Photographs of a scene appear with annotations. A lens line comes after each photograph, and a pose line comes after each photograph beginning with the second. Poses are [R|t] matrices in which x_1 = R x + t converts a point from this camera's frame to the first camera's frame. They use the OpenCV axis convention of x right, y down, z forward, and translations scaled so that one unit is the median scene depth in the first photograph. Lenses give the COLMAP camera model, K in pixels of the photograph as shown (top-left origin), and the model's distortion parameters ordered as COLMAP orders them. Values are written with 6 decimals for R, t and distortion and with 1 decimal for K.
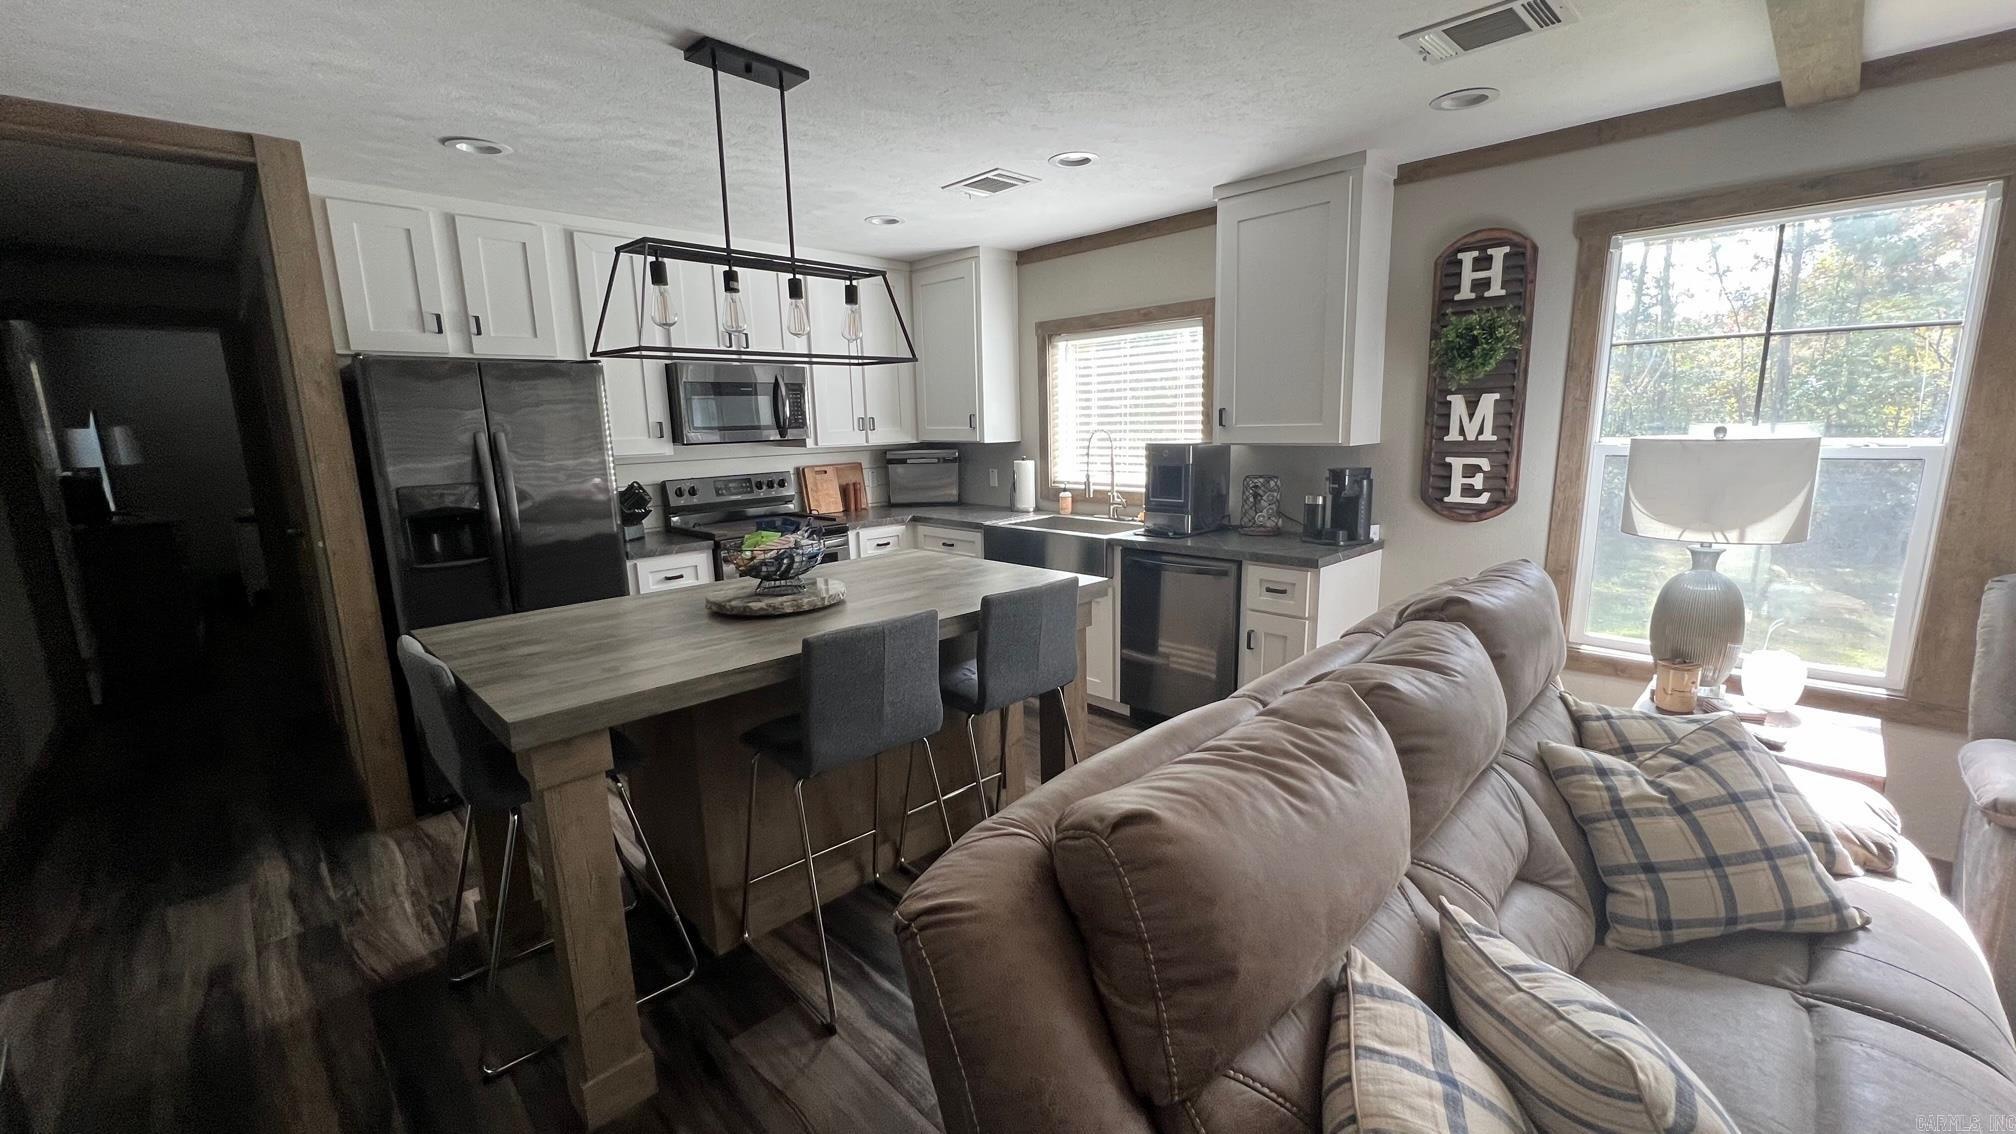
lens RADIAL K [[809.3, 0, 1004.8], [0, 809.3, 571.4], [0, 0, 1]] dist [0.000609, 0.000750]
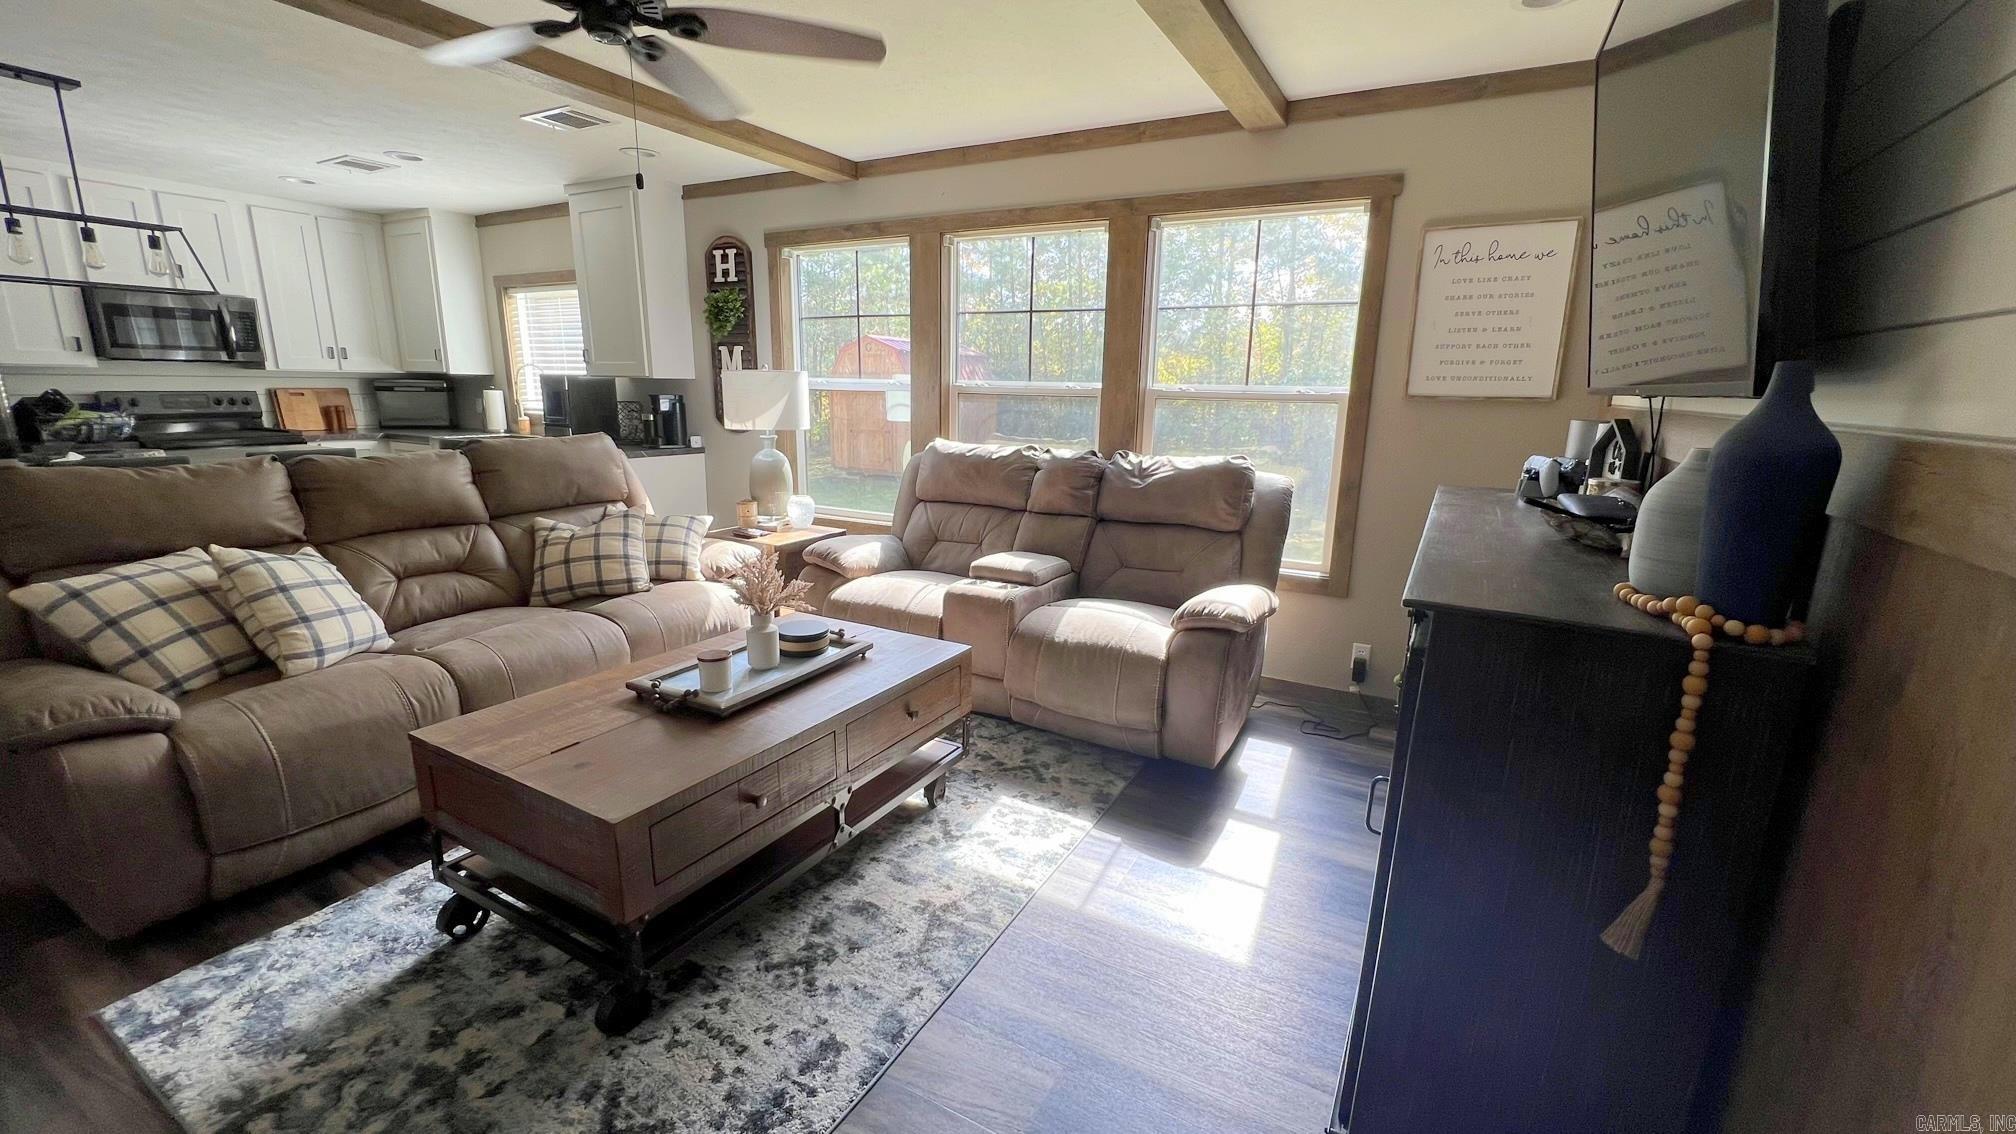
lens RADIAL K [[809.3, 0, 1008.0], [0, 809.3, 570.6], [0, 0, 1]] dist [0.000609, 0.000750]
pose [[0.958866, -0.023843, 0.282857, 0.460219], [0.012915, 0.999099, 0.040435, 0.105197], [-0.283566, -0.035118, 0.958309, -0.440364]]
